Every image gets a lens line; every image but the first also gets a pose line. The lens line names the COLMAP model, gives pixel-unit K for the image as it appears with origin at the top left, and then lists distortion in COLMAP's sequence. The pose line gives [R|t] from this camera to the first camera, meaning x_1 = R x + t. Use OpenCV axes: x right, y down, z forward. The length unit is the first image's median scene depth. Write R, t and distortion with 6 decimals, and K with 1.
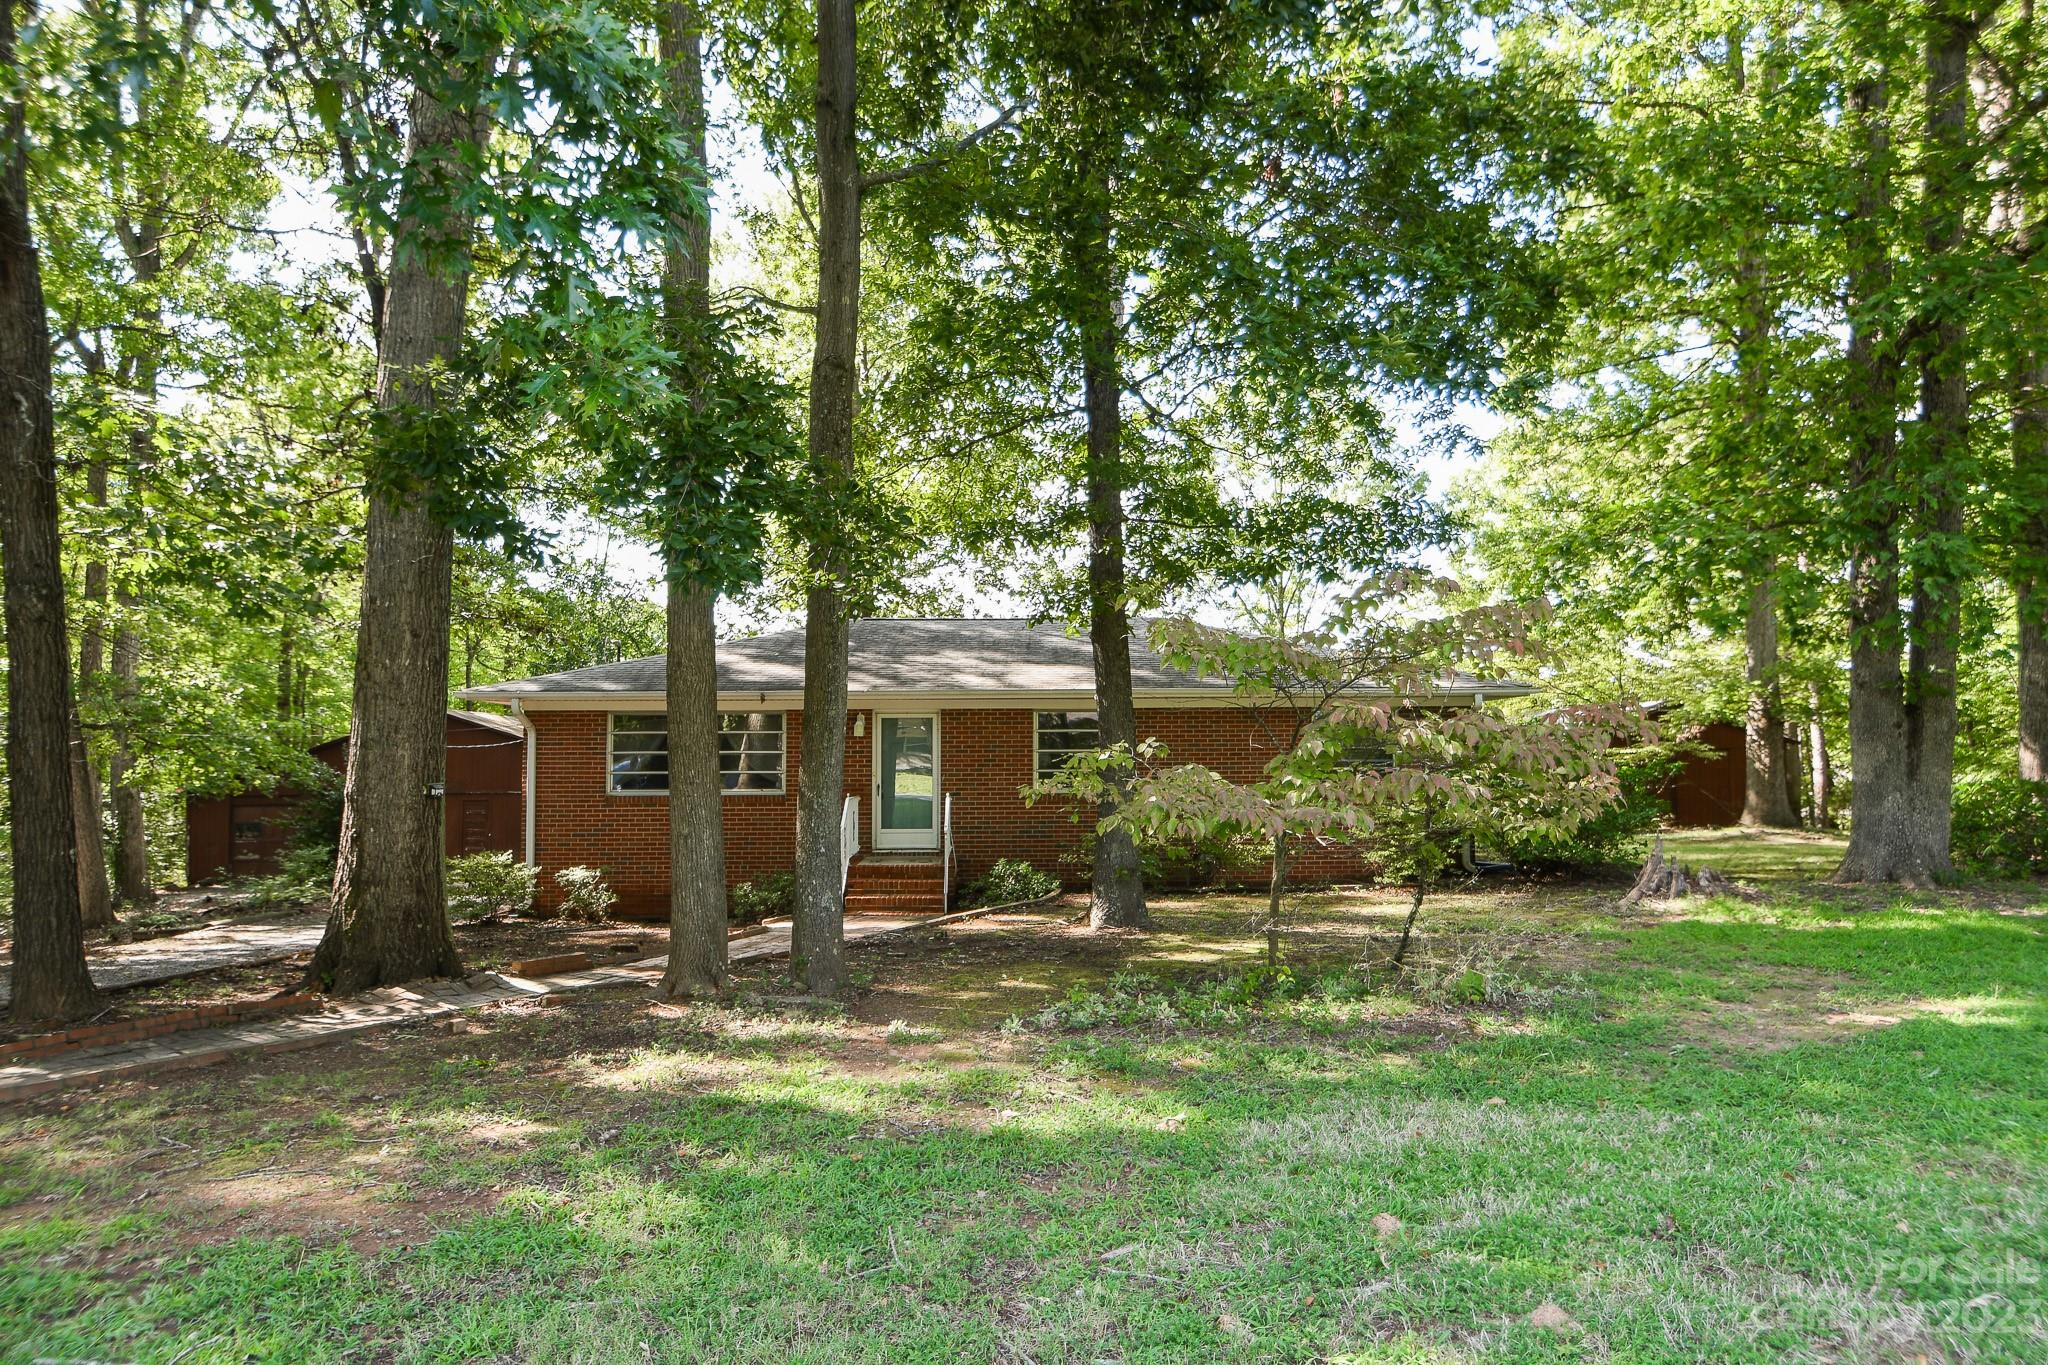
lens RADIAL K [[1242.8, 0, 1024.0], [0, 1242.8, 682.5], [0, 0, 1]] dist [-0.001565, -0.000357]
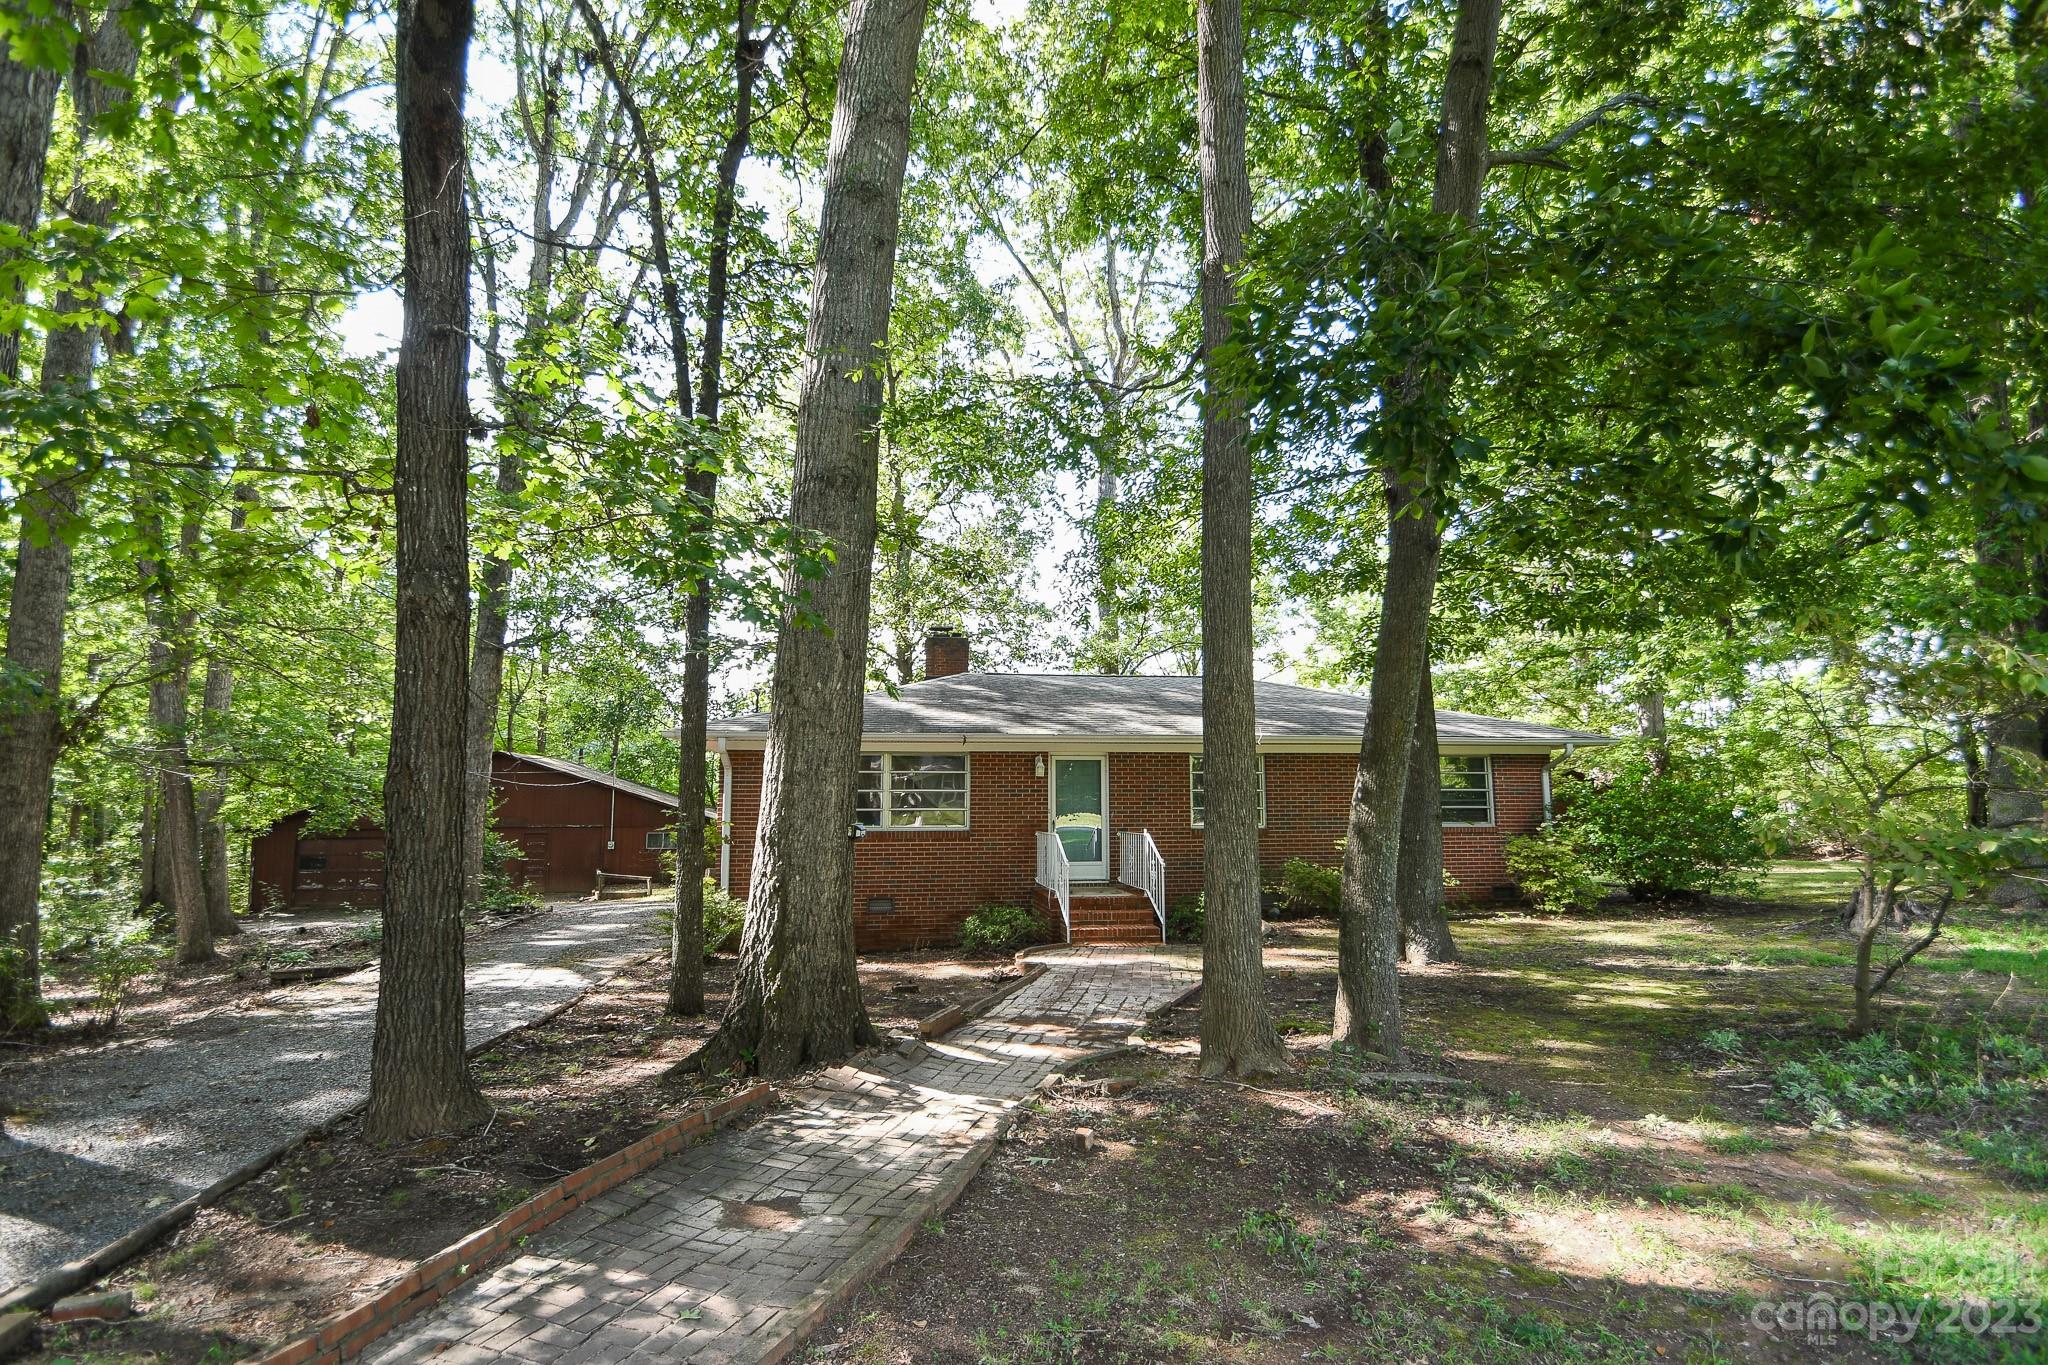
lens RADIAL K [[950.9, 0, 1024.0], [0, 950.9, 682.5], [0, 0, 1]] dist [0.000381, 0.000104]
pose [[0.989649, 0.020381, 0.142052, -0.302781], [-0.011812, 0.998074, -0.060907, 0.014352], [-0.143019, 0.058599, 0.987984, 0.208072]]
